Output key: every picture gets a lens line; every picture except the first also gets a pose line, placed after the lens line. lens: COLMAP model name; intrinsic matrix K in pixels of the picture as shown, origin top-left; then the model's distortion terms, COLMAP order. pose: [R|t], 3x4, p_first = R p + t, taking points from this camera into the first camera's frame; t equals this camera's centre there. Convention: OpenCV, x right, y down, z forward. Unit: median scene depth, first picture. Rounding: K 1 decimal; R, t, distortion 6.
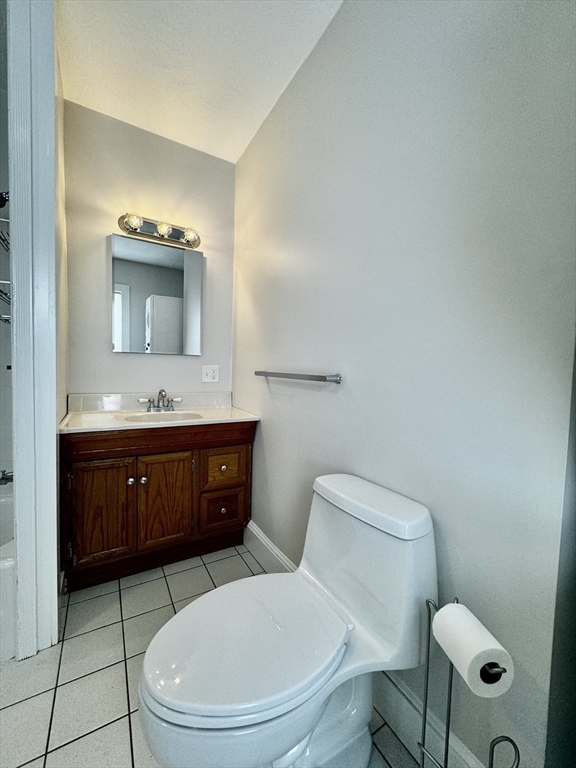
lens RADIAL K [[307.8, 0, 289.4], [0, 307.8, 384.4], [0, 0, 1]] dist [-0.000370, 0.000161]
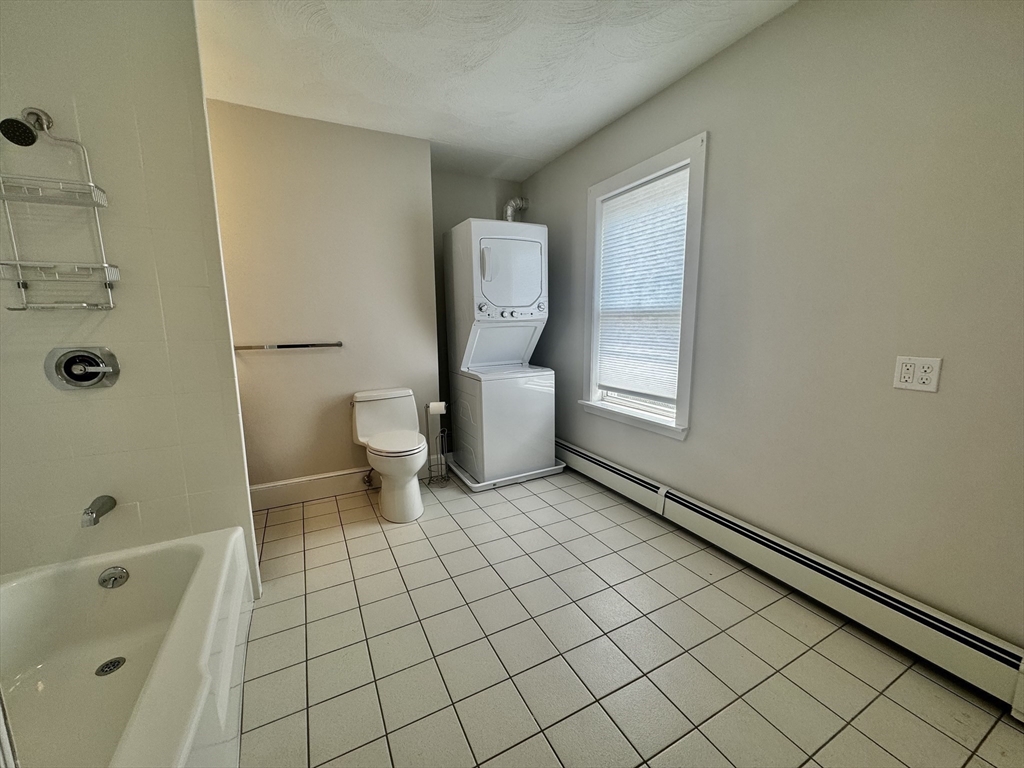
lens RADIAL K [[410.4, 0, 518.5], [0, 410.4, 385.1], [0, 0, 1]] dist [-0.000370, 0.000161]
pose [[0.053998, -0.193498, 0.979614, -1.498602], [0.063822, 0.979708, 0.189998, -0.117557], [-0.996499, 0.052261, 0.065251, -0.122152]]
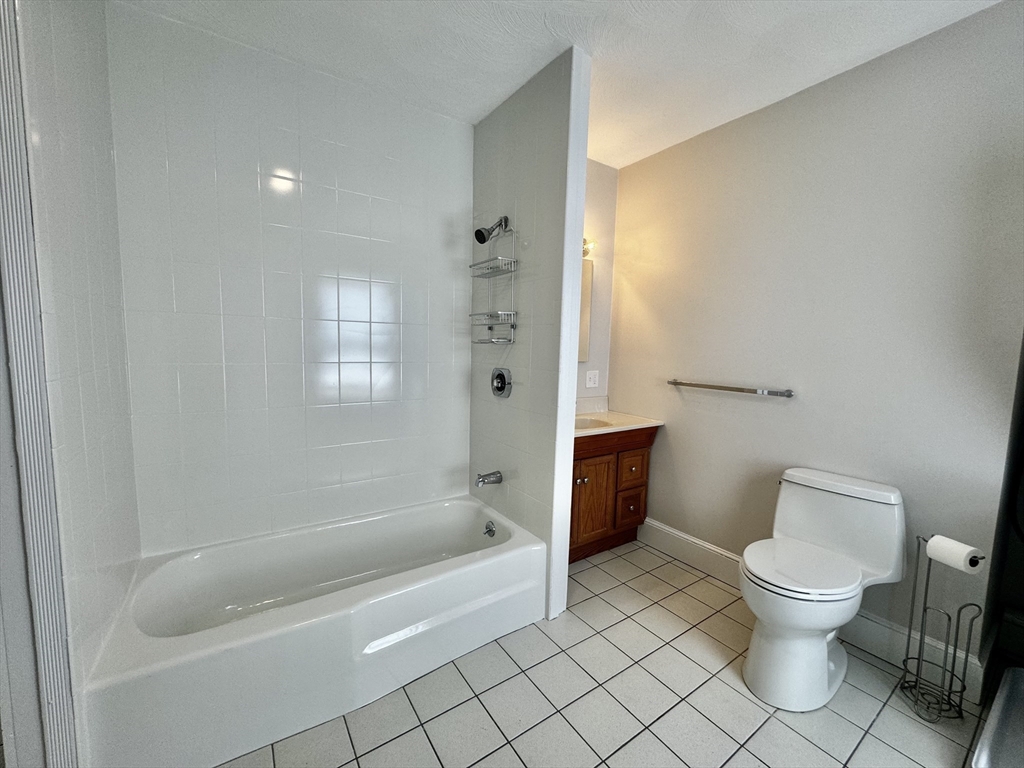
lens RADIAL K [[410.4, 0, 518.5], [0, 410.4, 385.1], [0, 0, 1]] dist [-0.000370, 0.000161]
pose [[0.997411, -0.010494, 0.071144, -0.743922], [0.007457, 0.999055, 0.042820, -0.093281], [-0.071526, -0.042179, 0.996547, -0.416982]]
